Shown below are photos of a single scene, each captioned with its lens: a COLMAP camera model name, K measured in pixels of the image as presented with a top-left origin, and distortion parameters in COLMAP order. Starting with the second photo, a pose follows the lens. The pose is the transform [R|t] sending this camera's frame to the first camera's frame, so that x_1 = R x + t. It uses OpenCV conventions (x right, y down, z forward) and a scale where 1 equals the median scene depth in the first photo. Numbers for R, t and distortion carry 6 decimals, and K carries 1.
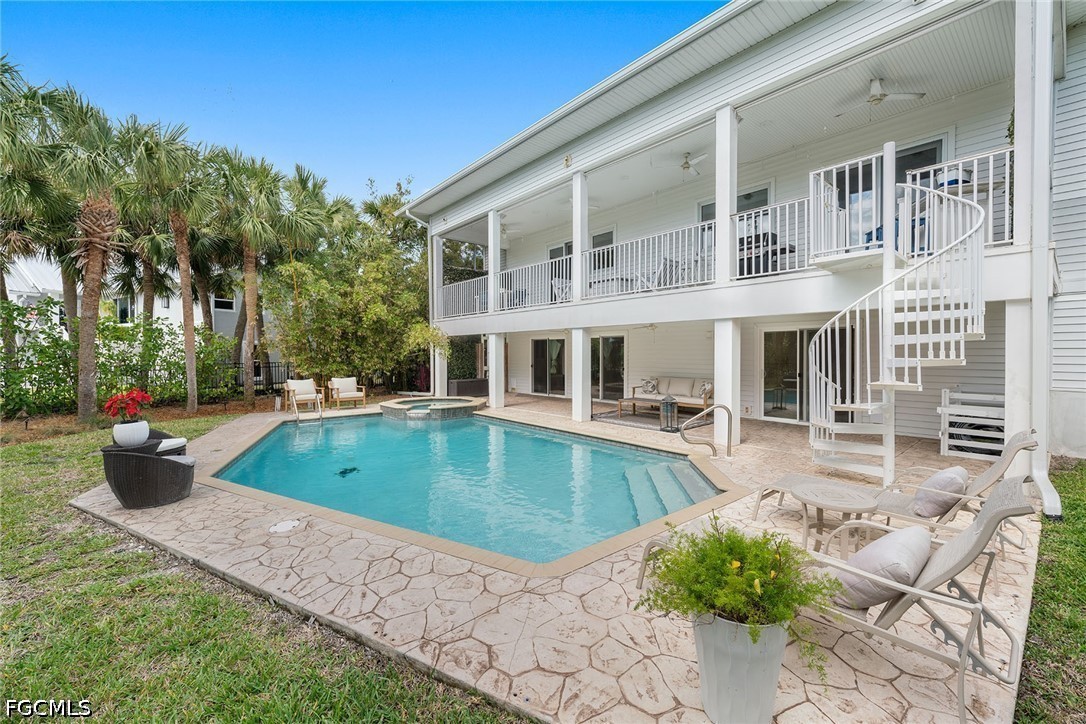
lens RADIAL K [[449.1, 0, 542.1], [0, 449.1, 356.1], [0, 0, 1]] dist [0.000039, -0.000014]
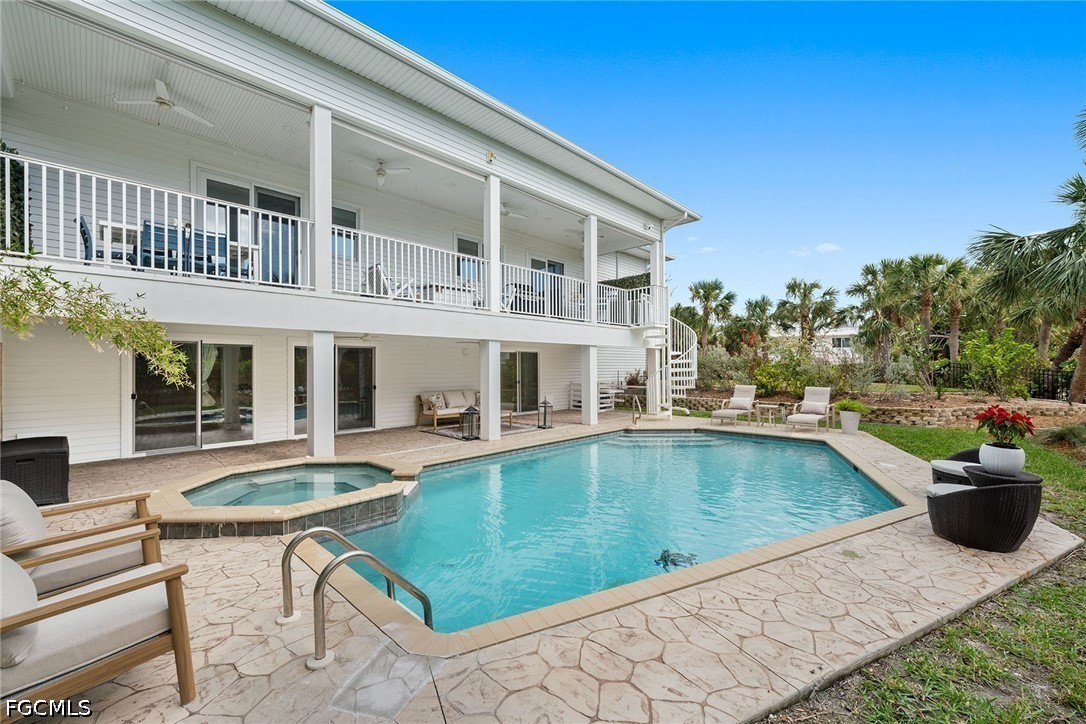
lens RADIAL K [[438.0, 0, 540.5], [0, 438.0, 367.5], [0, 0, 1]] dist [0.000175, 0.000049]
pose [[-0.097917, 0.001777, 0.995193, -0.625898], [0.011206, 0.999937, -0.000683, -0.002744], [-0.995131, 0.011086, -0.097931, 0.739443]]
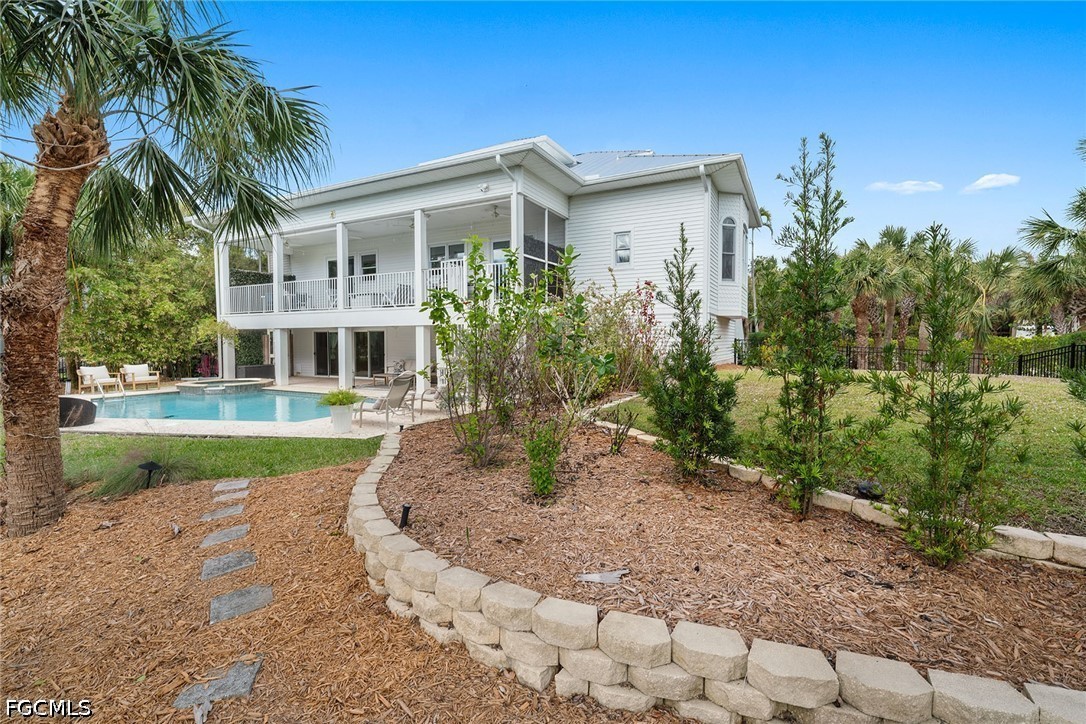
lens RADIAL K [[484.6, 0, 542.1], [0, 484.6, 353.8], [0, 0, 1]] dist [-0.002288, -0.000309]
pose [[0.925777, -0.012962, 0.377847, 0.063403], [0.004957, 0.999742, 0.022150, -0.002851], [-0.378037, -0.018633, 0.925603, -0.549797]]
